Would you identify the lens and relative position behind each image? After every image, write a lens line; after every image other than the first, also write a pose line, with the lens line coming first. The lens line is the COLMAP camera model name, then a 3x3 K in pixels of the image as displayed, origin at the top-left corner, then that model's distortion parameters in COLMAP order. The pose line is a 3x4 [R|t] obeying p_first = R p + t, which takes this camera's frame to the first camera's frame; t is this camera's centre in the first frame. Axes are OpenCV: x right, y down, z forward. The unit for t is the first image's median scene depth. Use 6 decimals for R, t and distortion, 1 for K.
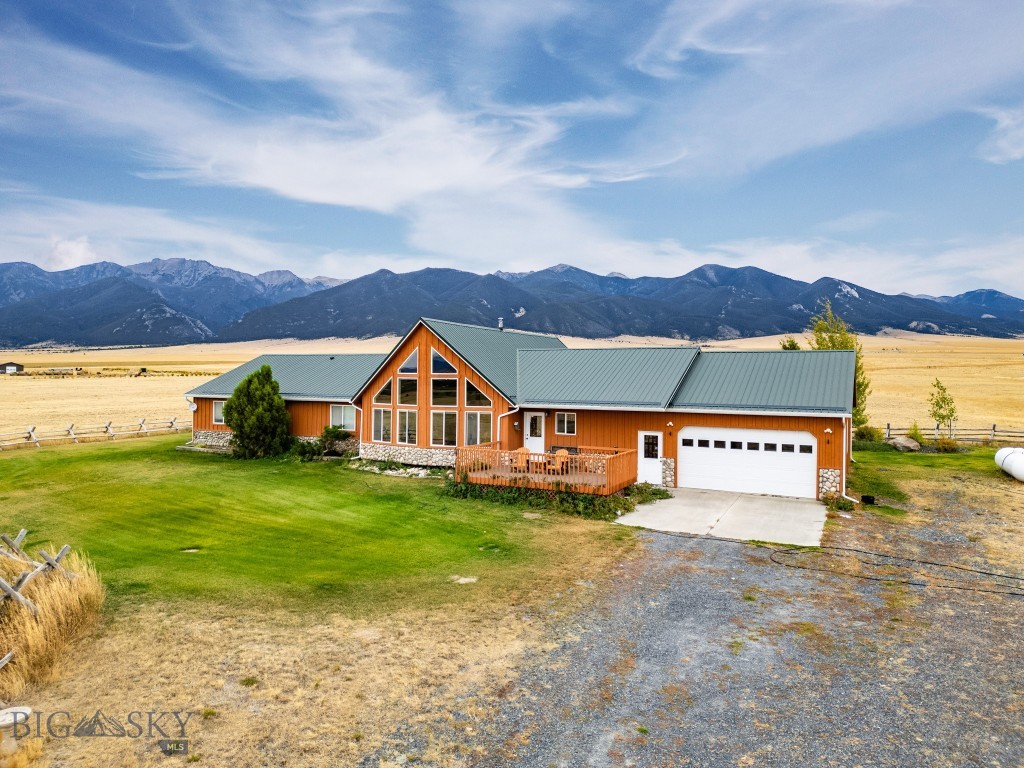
lens RADIAL K [[708.9, 0, 512.0], [0, 708.9, 384.0], [0, 0, 1]] dist [0.095012, -0.089705]
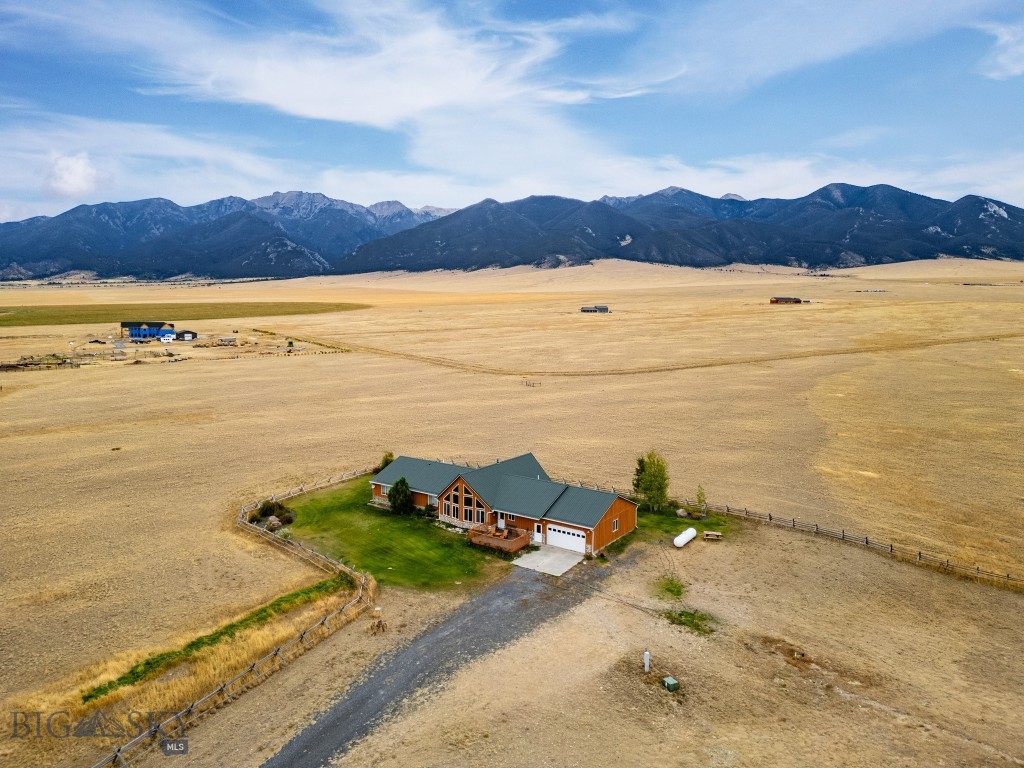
lens RADIAL K [[708.9, 0, 512.0], [0, 708.9, 384.0], [0, 0, 1]] dist [0.095012, -0.089705]
pose [[0.989245, 0.014911, -0.145509, 0.462437], [-0.000263, 0.994970, 0.100174, -0.716229], [0.146270, -0.099059, 0.984272, -1.615219]]
